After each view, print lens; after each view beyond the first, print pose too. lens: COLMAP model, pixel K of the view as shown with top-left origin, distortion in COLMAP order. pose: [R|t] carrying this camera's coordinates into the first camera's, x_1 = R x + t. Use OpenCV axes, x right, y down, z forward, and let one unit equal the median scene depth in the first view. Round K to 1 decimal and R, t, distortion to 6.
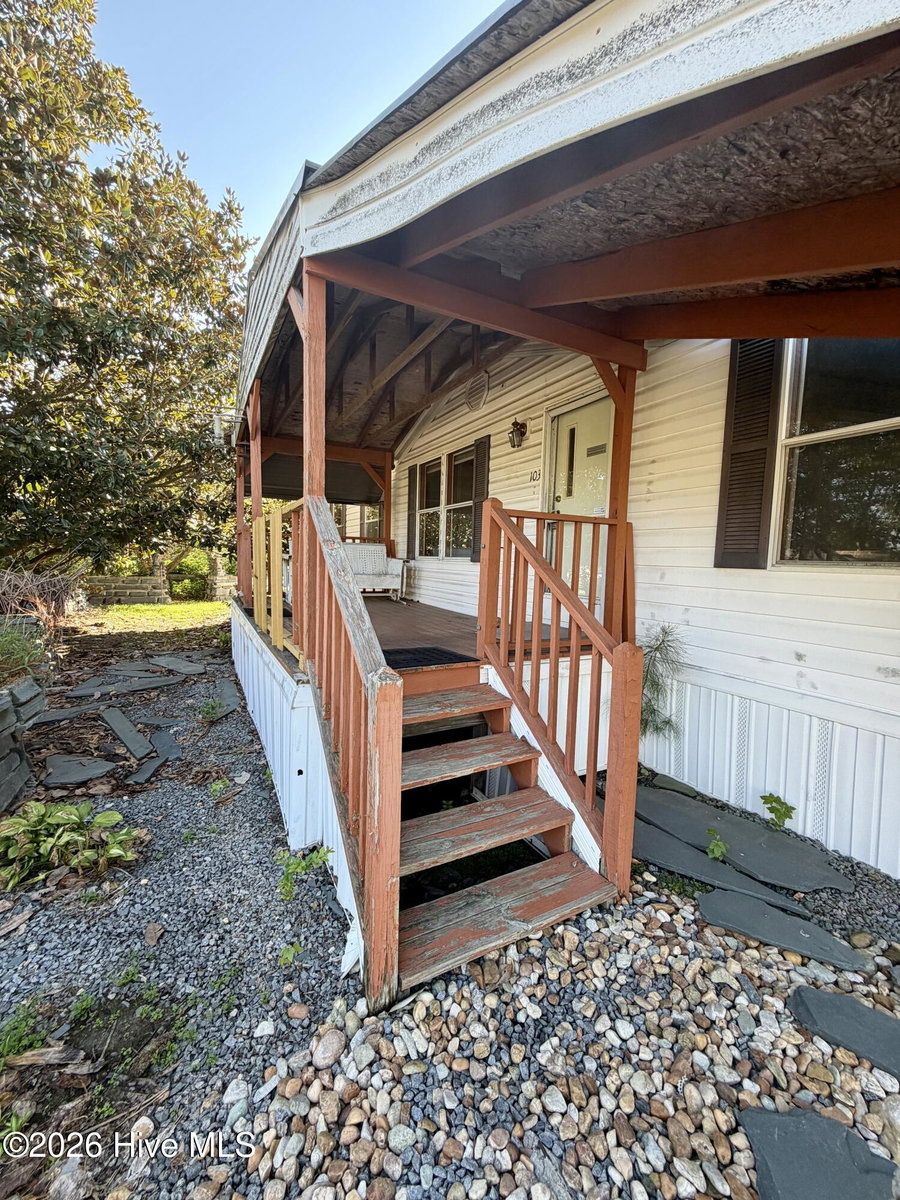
lens RADIAL K [[478.0, 0, 451.8], [0, 478.0, 596.1], [0, 0, 1]] dist [-0.002177, 0.000052]
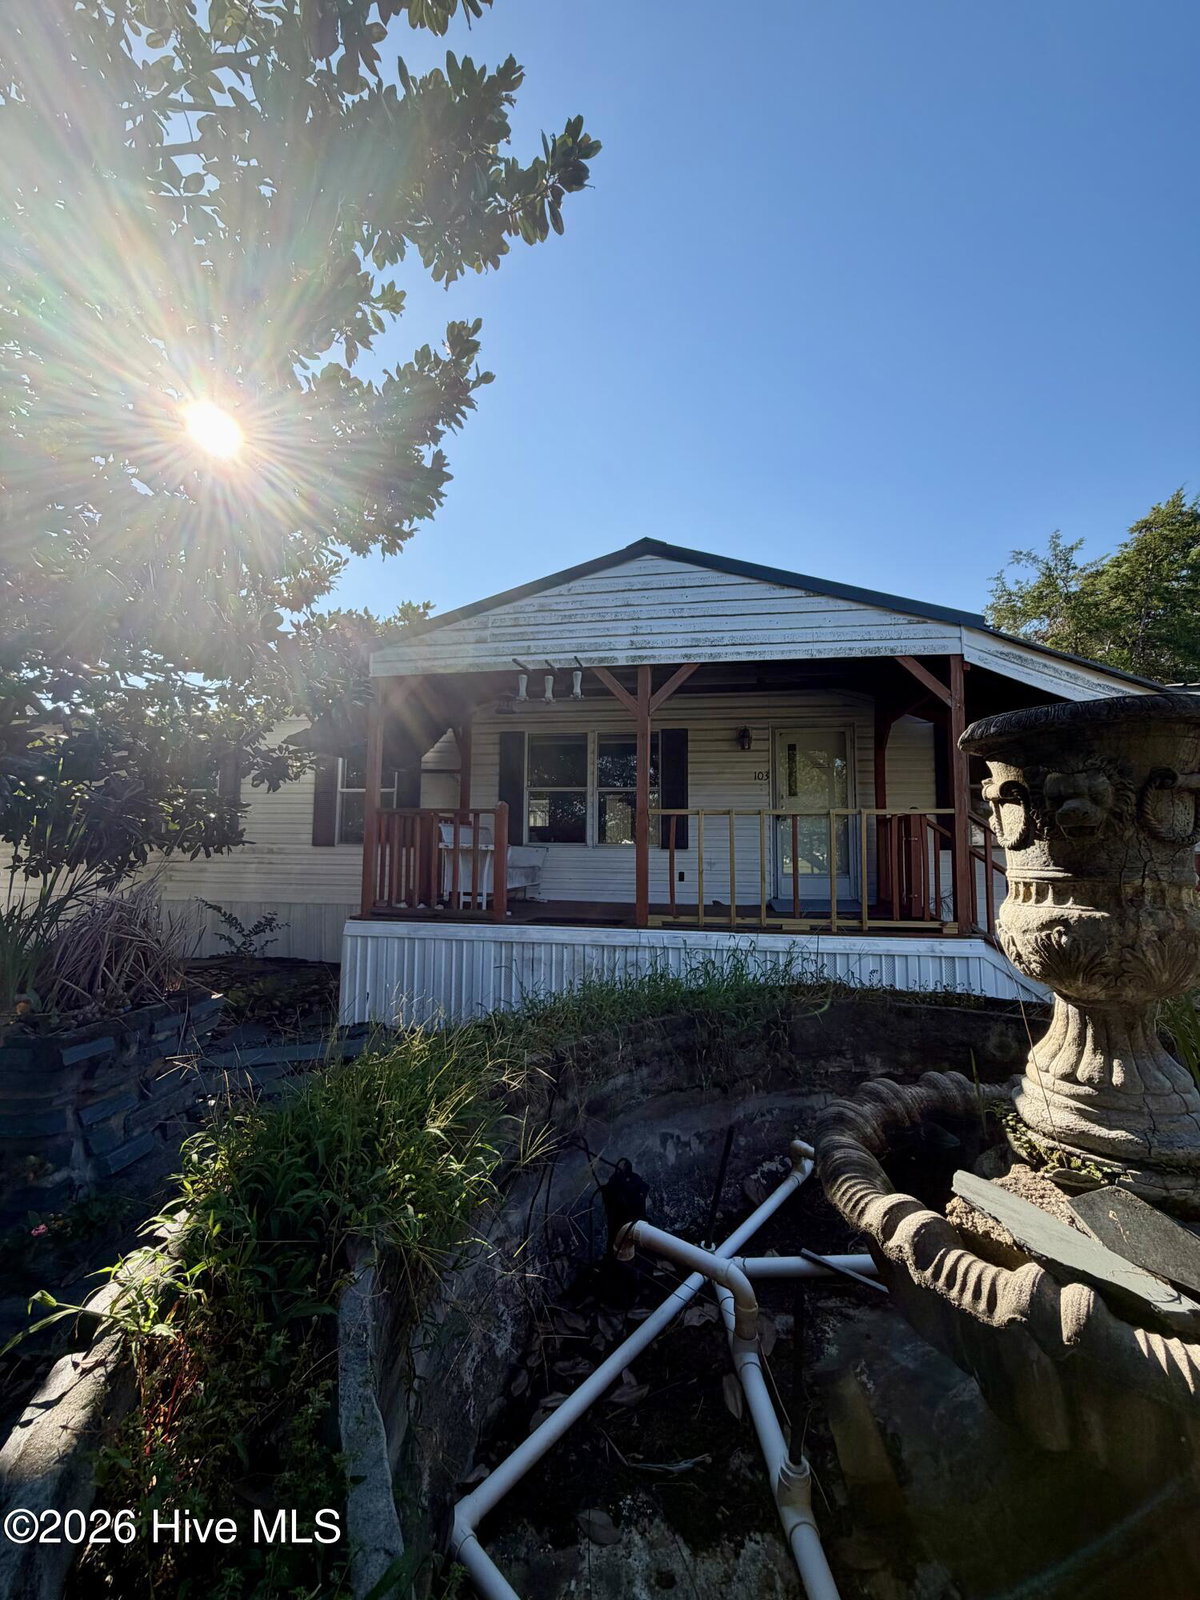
lens RADIAL K [[637.4, 0, 602.4], [0, 637.4, 794.8], [0, 0, 1]] dist [-0.002177, 0.000052]
pose [[0.593951, 0.044204, 0.803286, -2.074330], [0.067484, 0.992233, -0.104499, -0.100163], [-0.801666, 0.116276, 0.586354, 0.597283]]
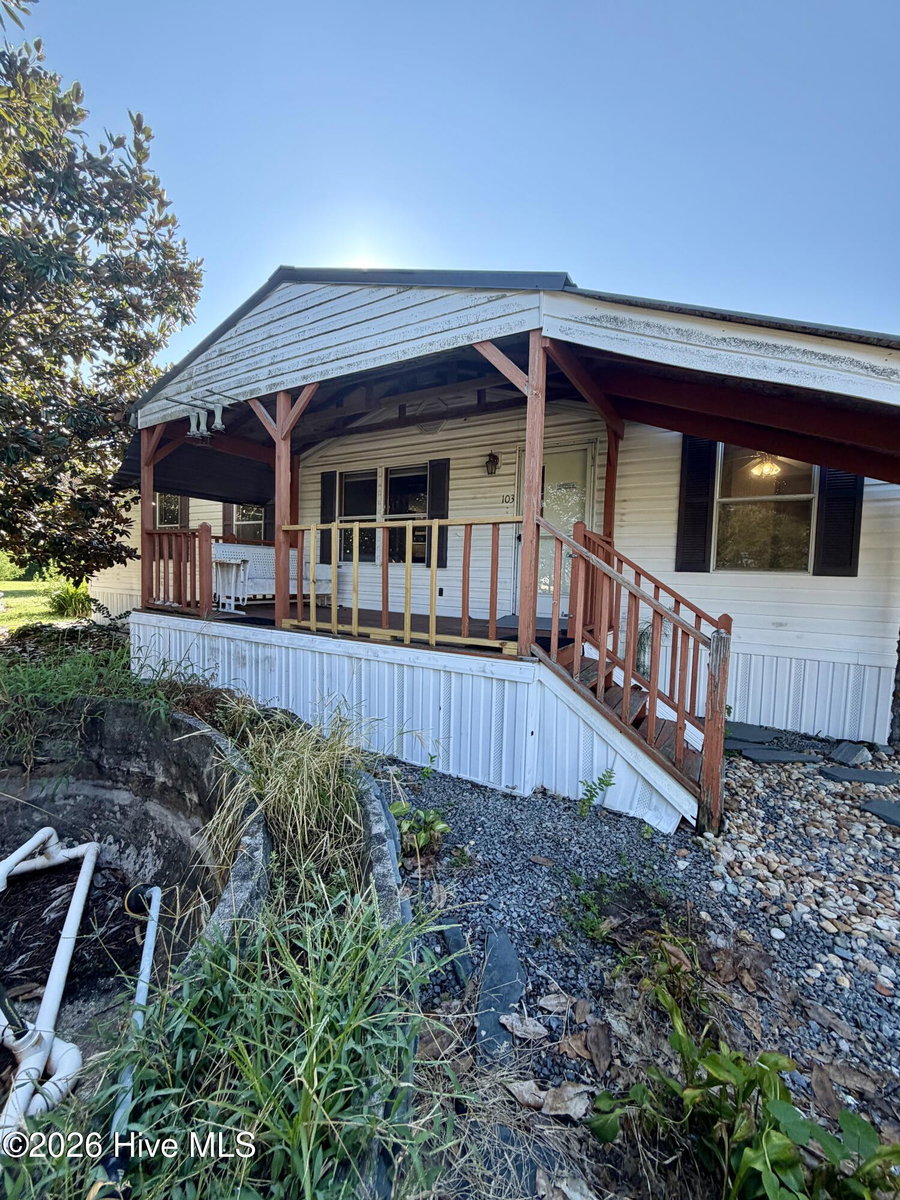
lens RADIAL K [[478.0, 0, 451.8], [0, 478.0, 596.1], [0, 0, 1]] dist [-0.002177, 0.000052]
pose [[0.850780, -0.028404, 0.524753, -0.954157], [0.034708, 0.999395, -0.002177, 0.000743], [-0.524374, 0.020066, 0.851252, 0.022288]]
